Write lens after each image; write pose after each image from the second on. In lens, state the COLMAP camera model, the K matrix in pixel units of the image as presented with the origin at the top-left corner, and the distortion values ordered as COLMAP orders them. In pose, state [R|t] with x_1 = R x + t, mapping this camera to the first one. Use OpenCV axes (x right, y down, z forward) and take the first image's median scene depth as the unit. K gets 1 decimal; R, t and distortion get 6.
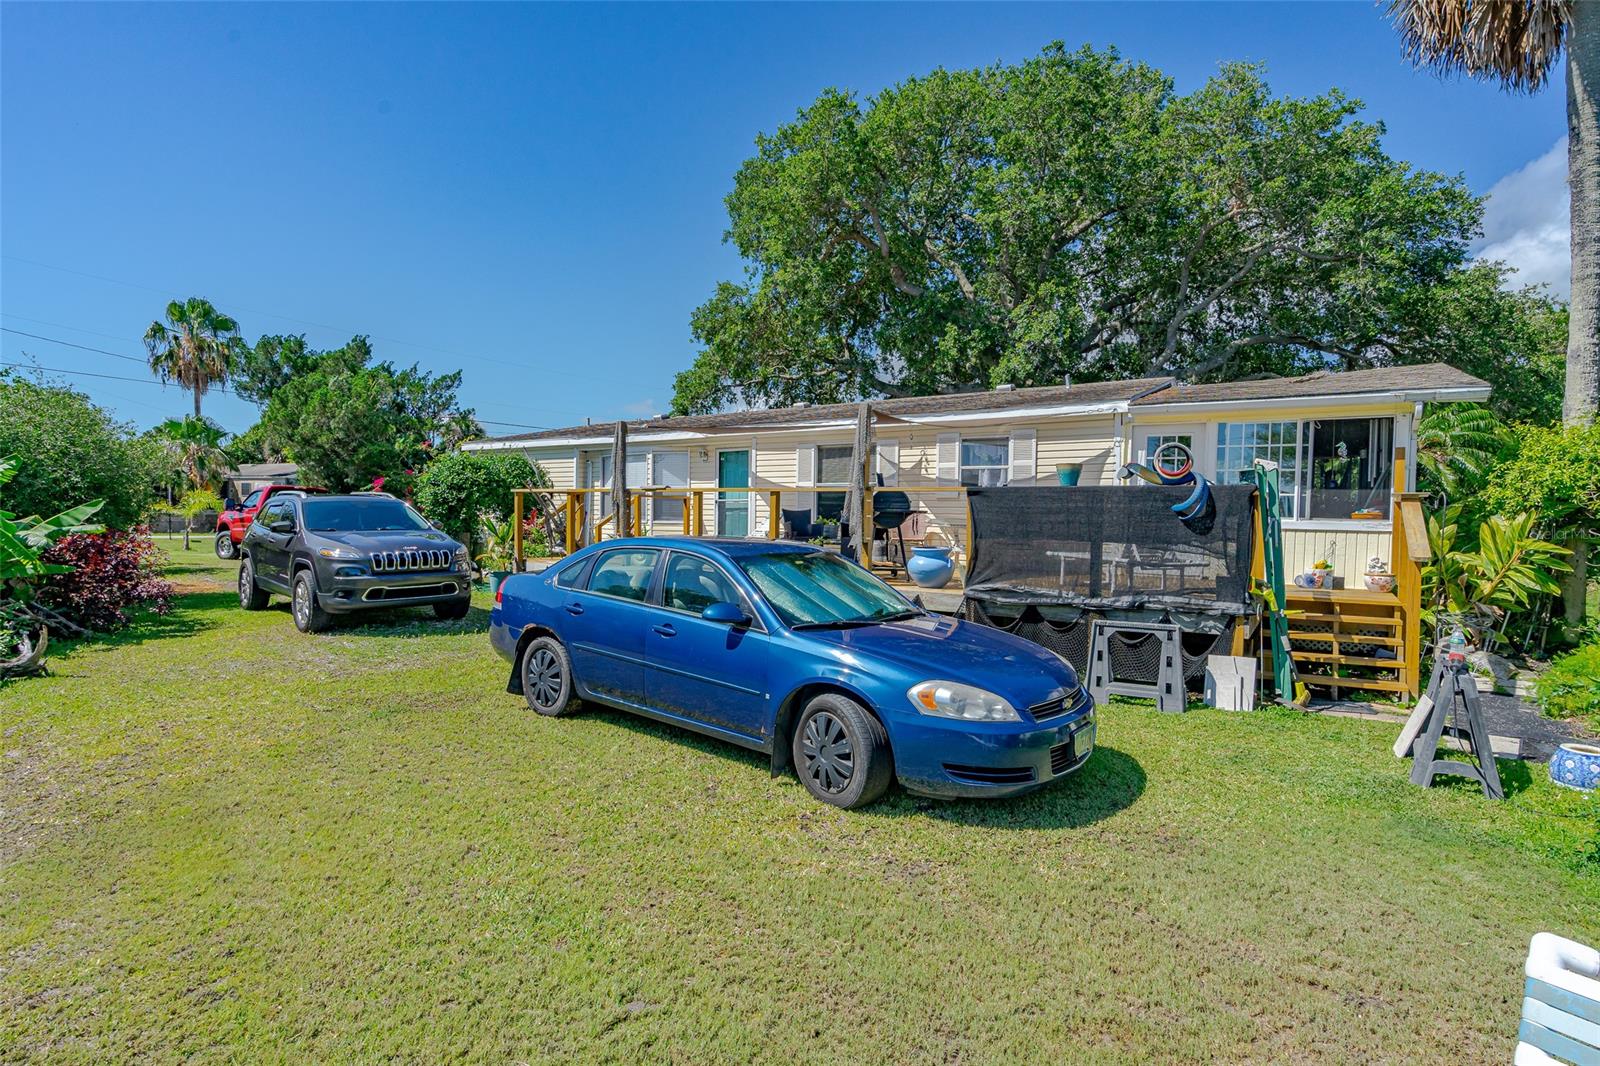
lens RADIAL K [[785.2, 0, 795.8], [0, 785.2, 537.1], [0, 0, 1]] dist [-0.005786, -0.000125]
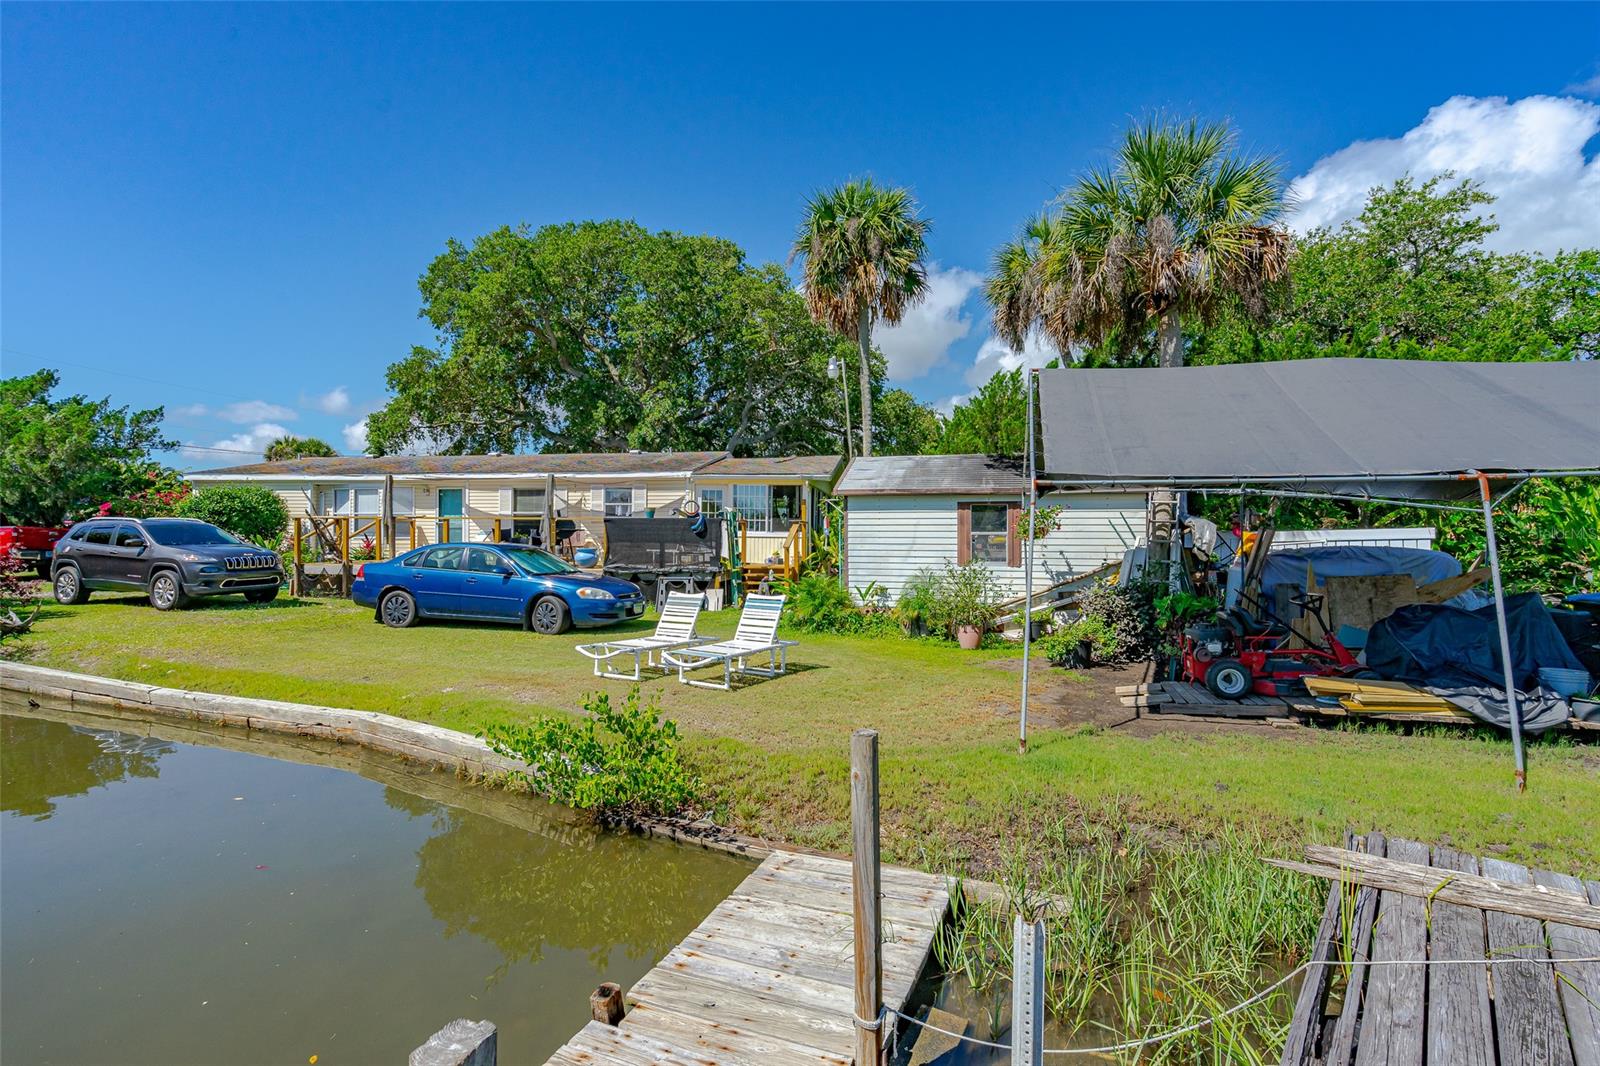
lens RADIAL K [[744.9, 0, 791.5], [0, 744.9, 534.6], [0, 0, 1]] dist [-0.003788, -0.000484]
pose [[0.908851, -0.008100, 0.417042, -0.103398], [0.018496, 0.999611, -0.020893, 0.020907], [-0.416711, 0.026703, 0.908647, -0.678472]]
